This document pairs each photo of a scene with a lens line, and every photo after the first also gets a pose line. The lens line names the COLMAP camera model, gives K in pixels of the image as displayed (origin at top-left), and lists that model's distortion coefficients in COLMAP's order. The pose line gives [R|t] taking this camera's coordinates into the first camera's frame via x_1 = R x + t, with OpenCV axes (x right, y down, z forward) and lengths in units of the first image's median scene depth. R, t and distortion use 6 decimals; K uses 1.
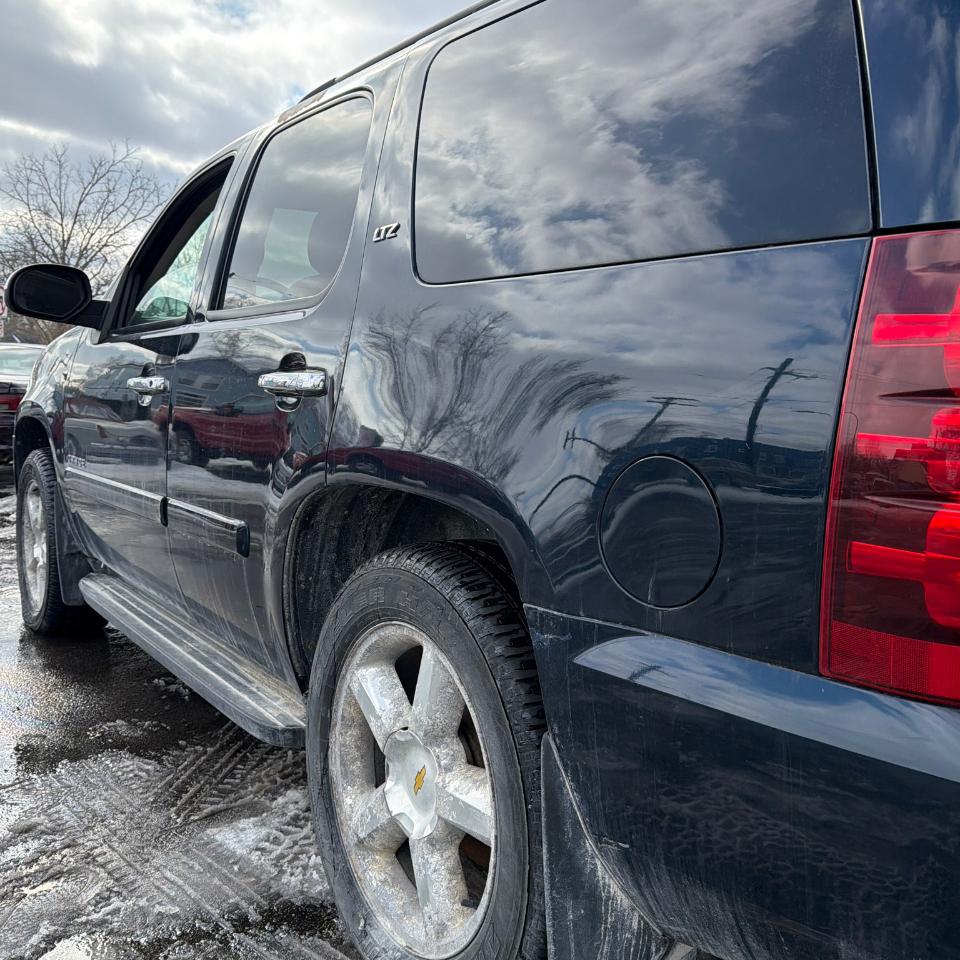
lens RADIAL K [[984.1, 0, 480.0], [0, 984.1, 480.0], [0, 0, 1]] dist [0.192098, -0.391609]
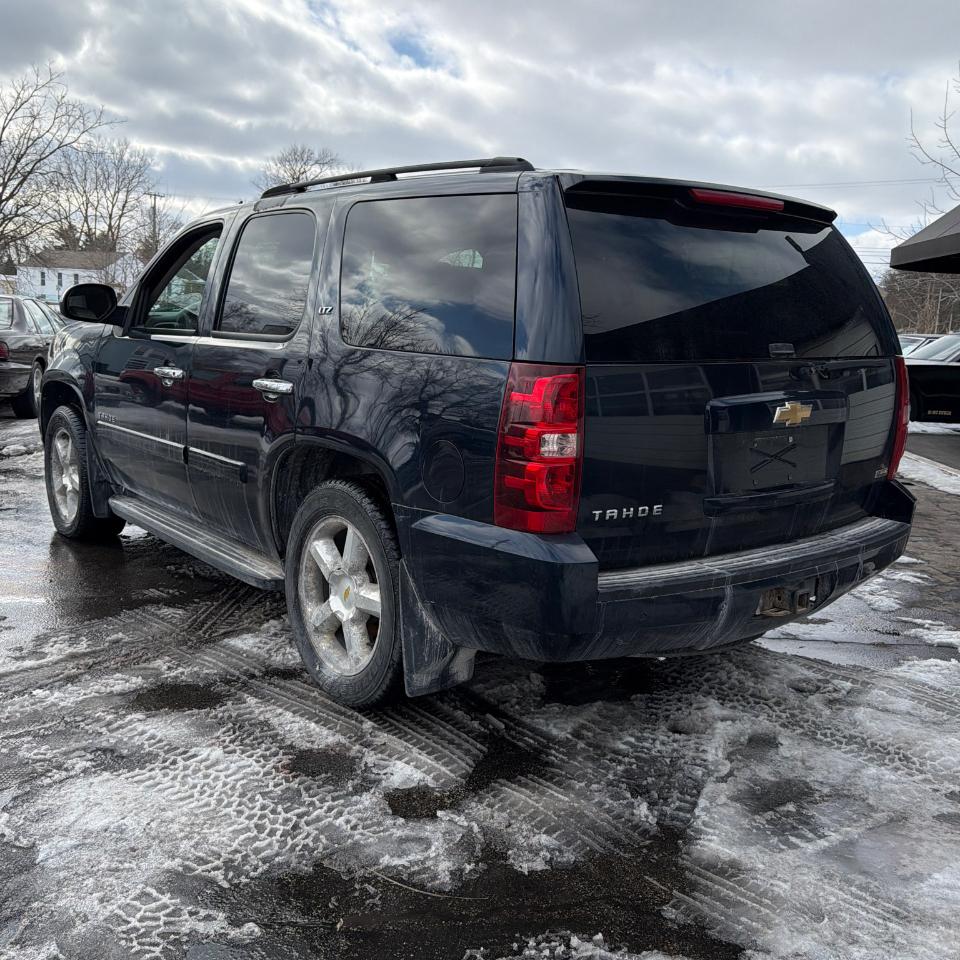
lens RADIAL K [[984.1, 0, 480.0], [0, 984.1, 480.0], [0, 0, 1]] dist [0.192098, -0.391609]
pose [[0.997762, -0.004814, 0.066695, 0.067254], [-0.000133, 0.997260, 0.073971, -0.065817], [-0.066868, -0.073814, 0.995028, -0.875586]]
